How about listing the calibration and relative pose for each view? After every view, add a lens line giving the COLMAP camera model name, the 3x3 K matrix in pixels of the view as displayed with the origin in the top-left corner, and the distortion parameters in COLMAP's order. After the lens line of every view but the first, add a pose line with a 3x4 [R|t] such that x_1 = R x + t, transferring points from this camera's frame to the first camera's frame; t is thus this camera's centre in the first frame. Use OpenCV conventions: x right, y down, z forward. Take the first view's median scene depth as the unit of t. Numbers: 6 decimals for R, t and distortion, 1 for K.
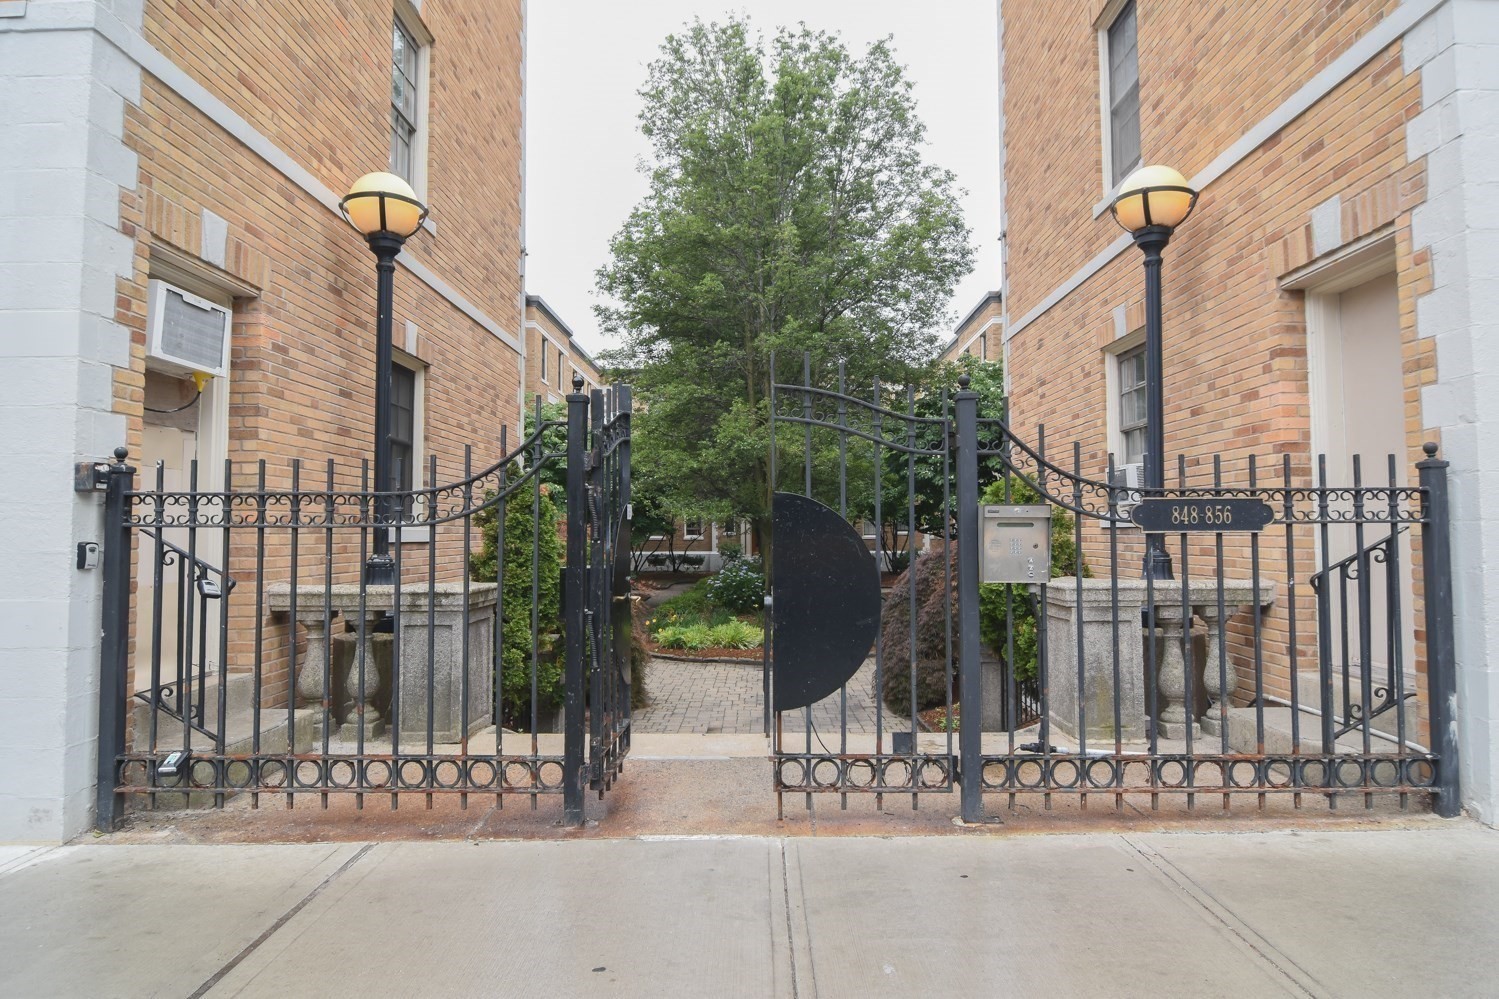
lens RADIAL K [[928.1, 0, 750.5], [0, 928.1, 496.4], [0, 0, 1]] dist [-0.000942, -0.000020]
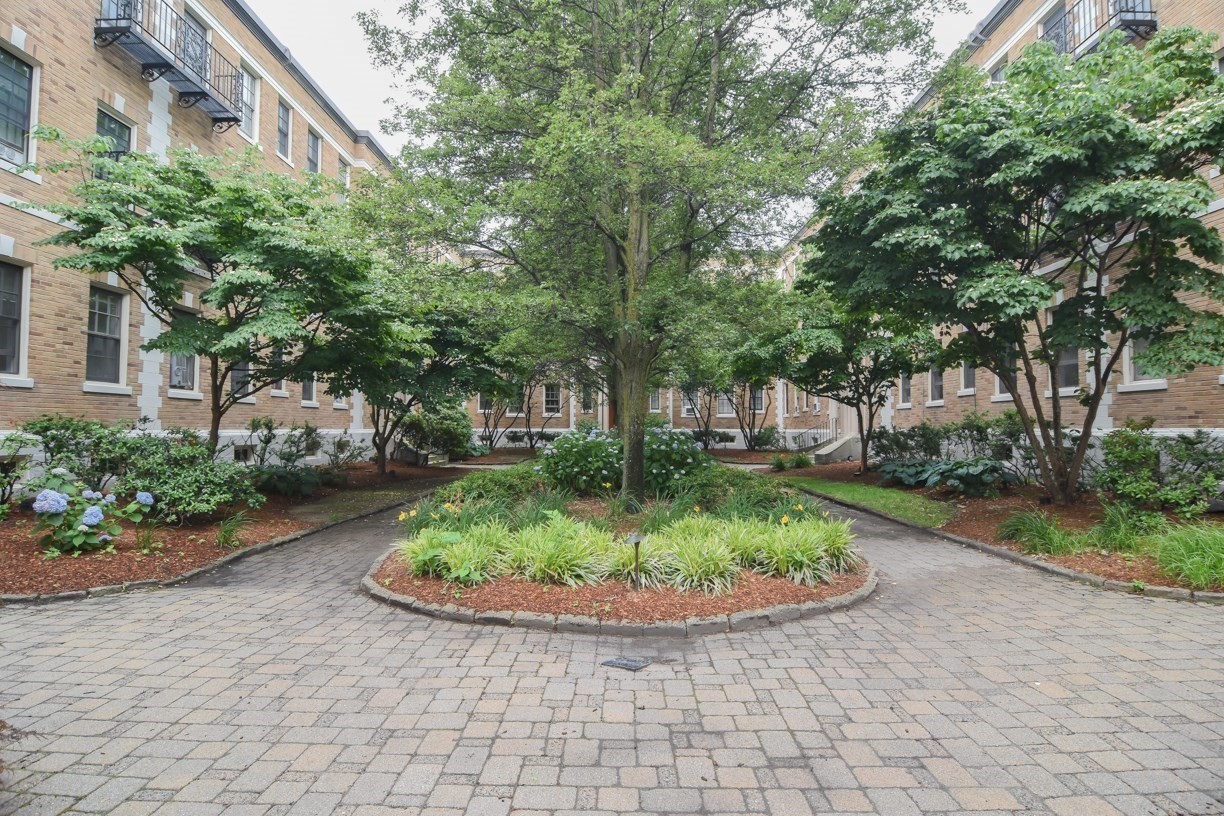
lens RADIAL K [[660.0, 0, 610.4], [0, 660.0, 409.0], [0, 0, 1]] dist [0.006025, -0.000263]
pose [[0.999983, 0.005226, -0.002565, 0.004076], [-0.005207, 0.999959, 0.007359, 0.033551], [0.002603, -0.007345, 0.999970, 0.293434]]
